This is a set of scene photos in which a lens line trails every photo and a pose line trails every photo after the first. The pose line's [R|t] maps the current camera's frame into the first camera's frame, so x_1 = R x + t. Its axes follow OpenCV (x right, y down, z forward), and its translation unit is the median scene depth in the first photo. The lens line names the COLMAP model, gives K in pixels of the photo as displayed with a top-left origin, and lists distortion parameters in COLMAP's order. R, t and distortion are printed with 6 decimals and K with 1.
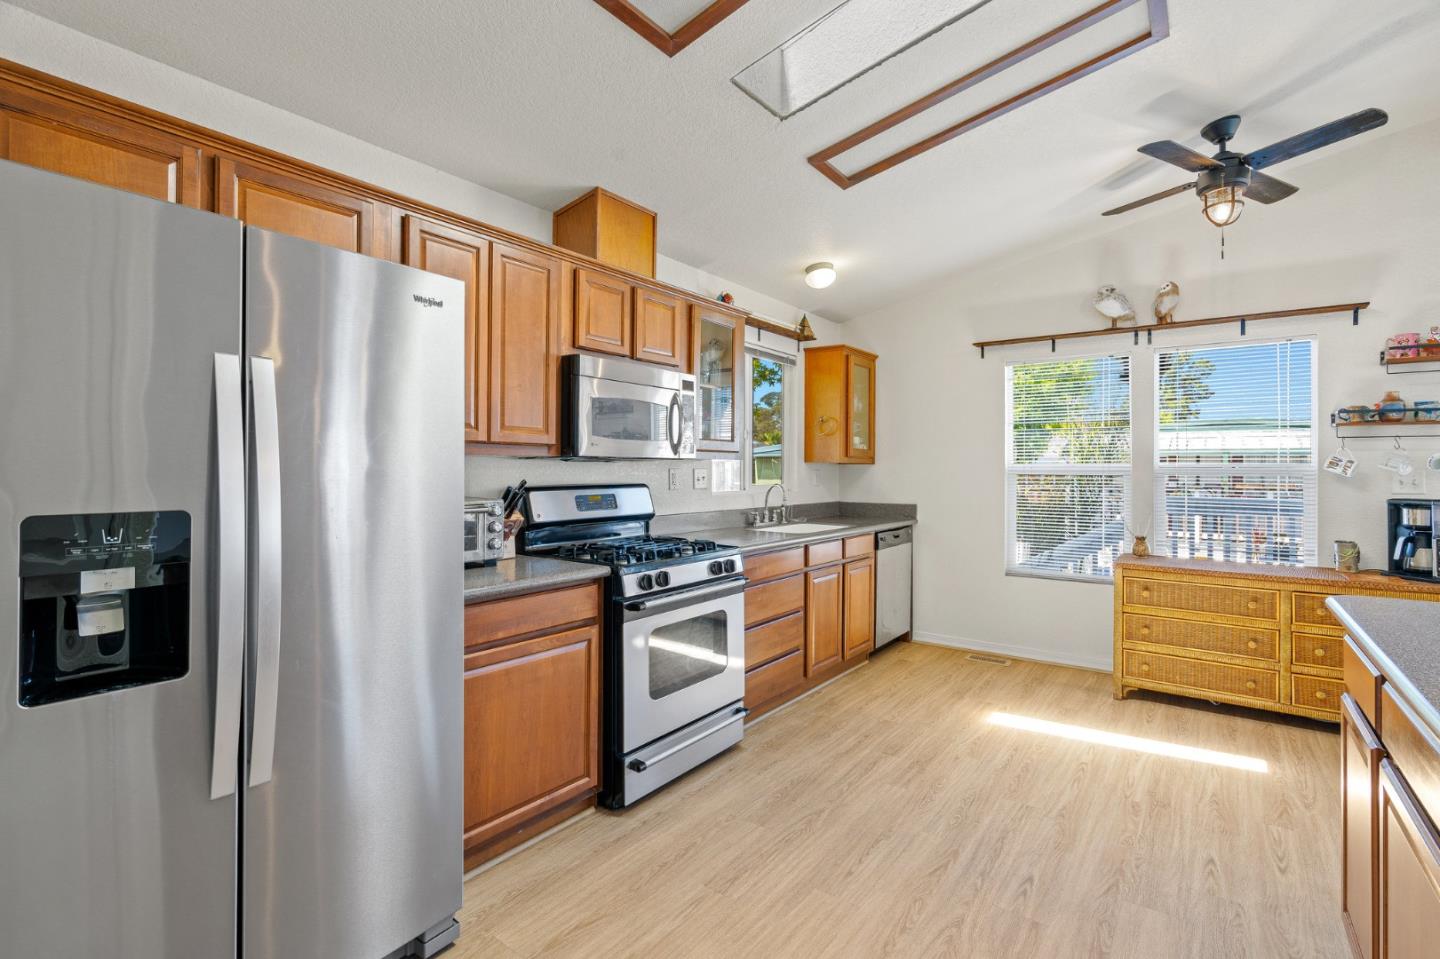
lens RADIAL K [[659.8, 0, 721.2], [0, 659.8, 462.5], [0, 0, 1]] dist [-0.003084, 0.000545]
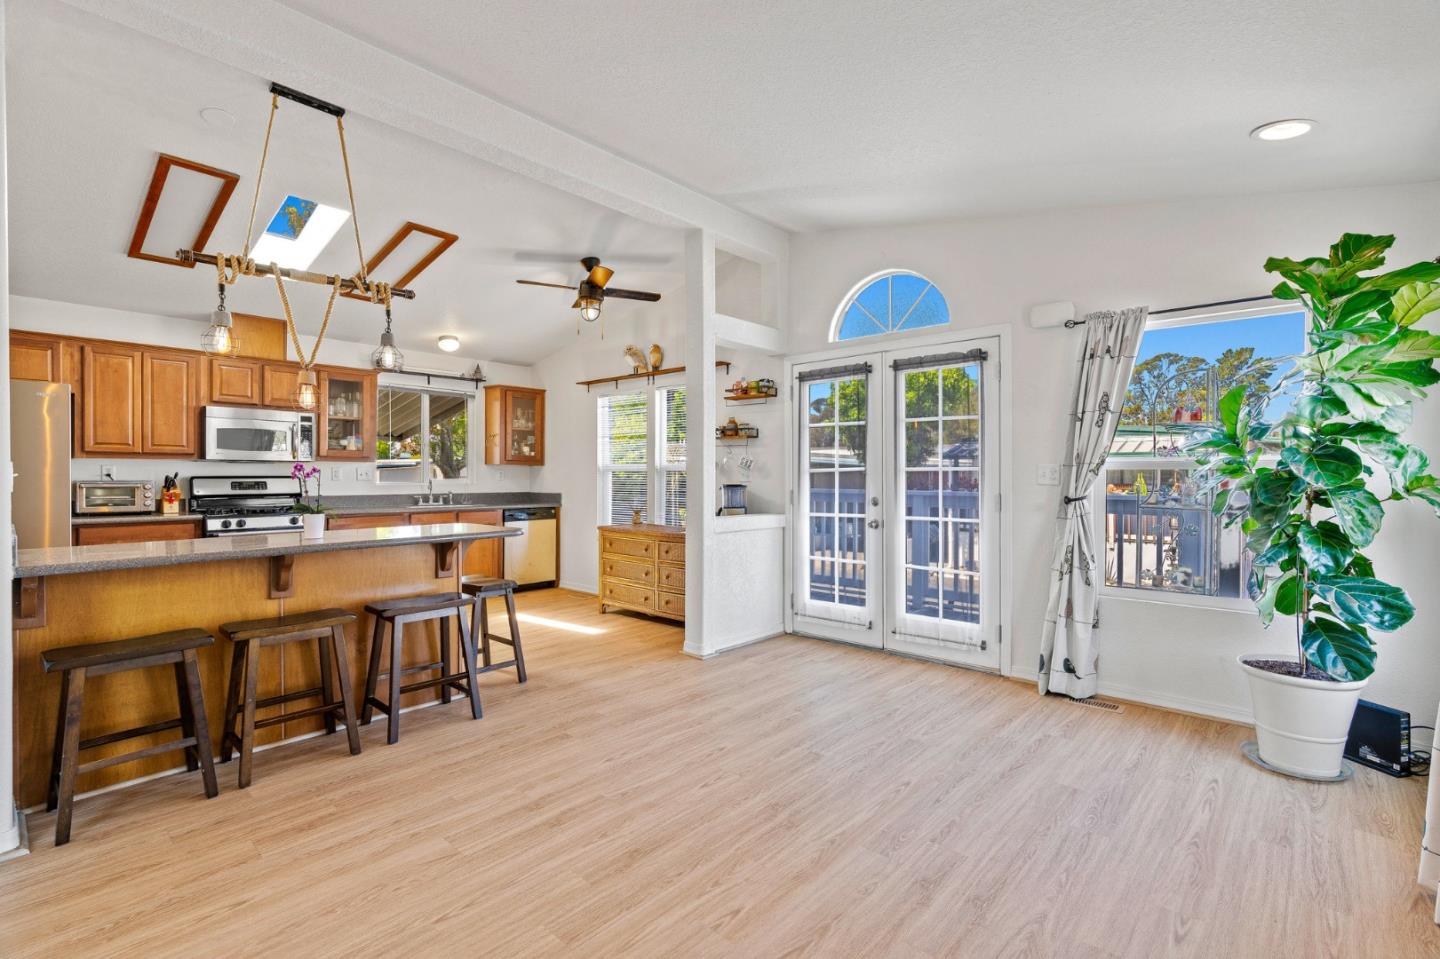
lens RADIAL K [[659.5, 0, 720.0], [0, 659.5, 477.1], [0, 0, 1]] dist [-0.001995, 0.001065]
pose [[0.995828, -0.001337, -0.091244, 1.259931], [0.002463, 0.999922, 0.012228, 0.019222], [0.091220, -0.012401, 0.995754, -0.664795]]
